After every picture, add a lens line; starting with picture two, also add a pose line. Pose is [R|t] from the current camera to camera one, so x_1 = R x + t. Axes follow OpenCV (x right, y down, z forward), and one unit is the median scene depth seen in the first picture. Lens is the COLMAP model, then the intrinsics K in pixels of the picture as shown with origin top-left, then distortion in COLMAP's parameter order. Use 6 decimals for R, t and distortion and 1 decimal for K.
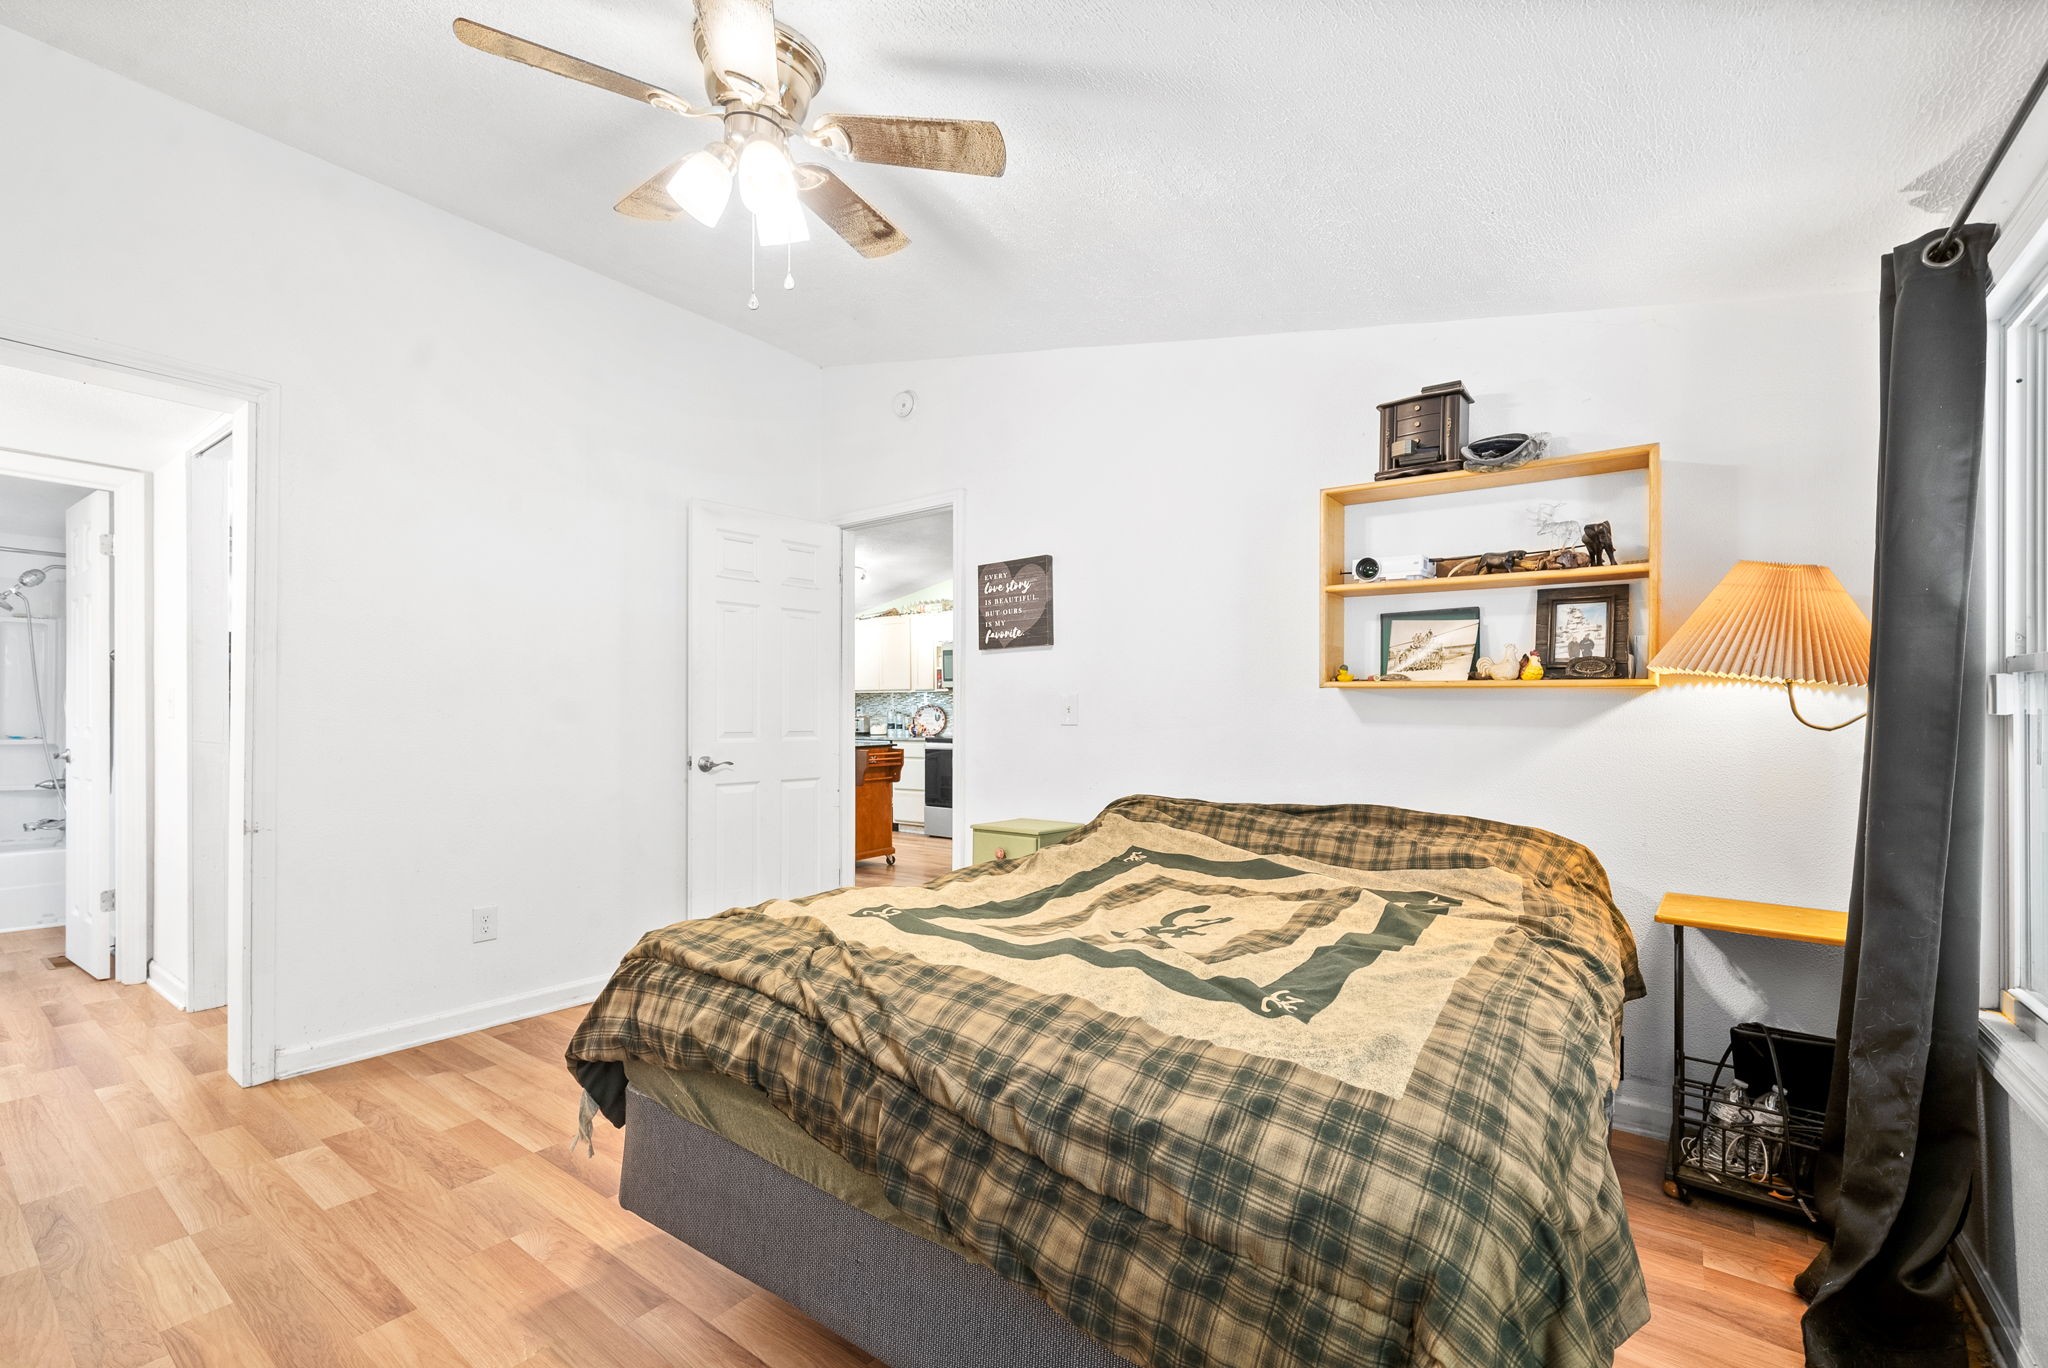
lens RADIAL K [[888.1, 0, 1017.4], [0, 888.1, 702.4], [0, 0, 1]] dist [-0.000851, -0.000870]
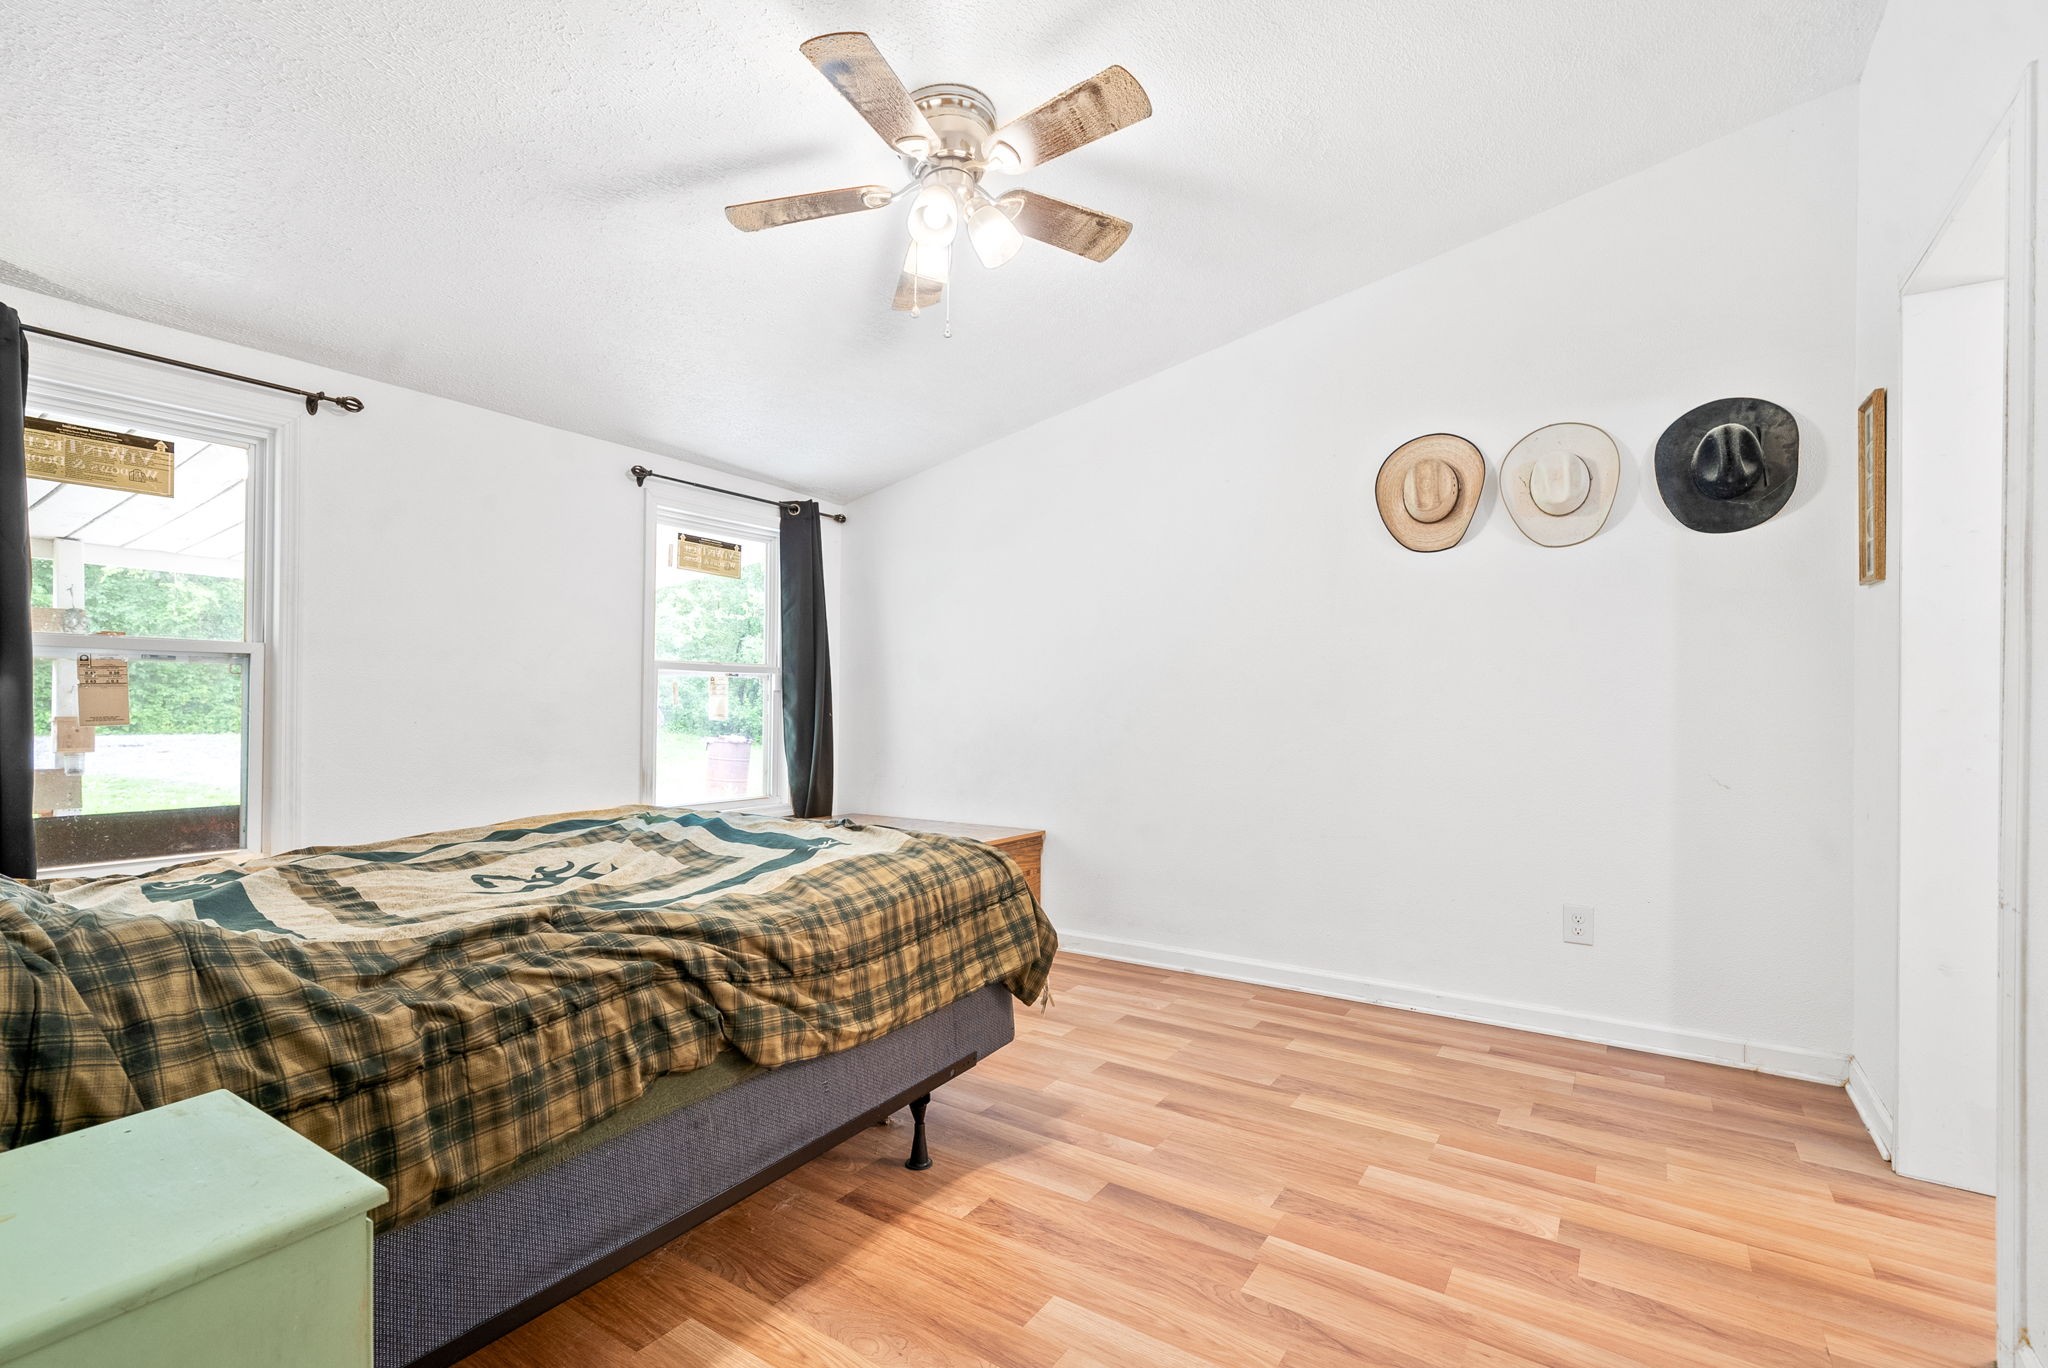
lens RADIAL K [[888.1, 0, 1024.0], [0, 888.1, 687.1], [0, 0, 1]] dist [-0.000851, -0.000870]
pose [[-0.996185, -0.009977, -0.086689, -0.267259], [-0.008353, 0.999783, -0.019066, 0.034102], [0.086861, -0.018270, -0.996053, 1.894704]]
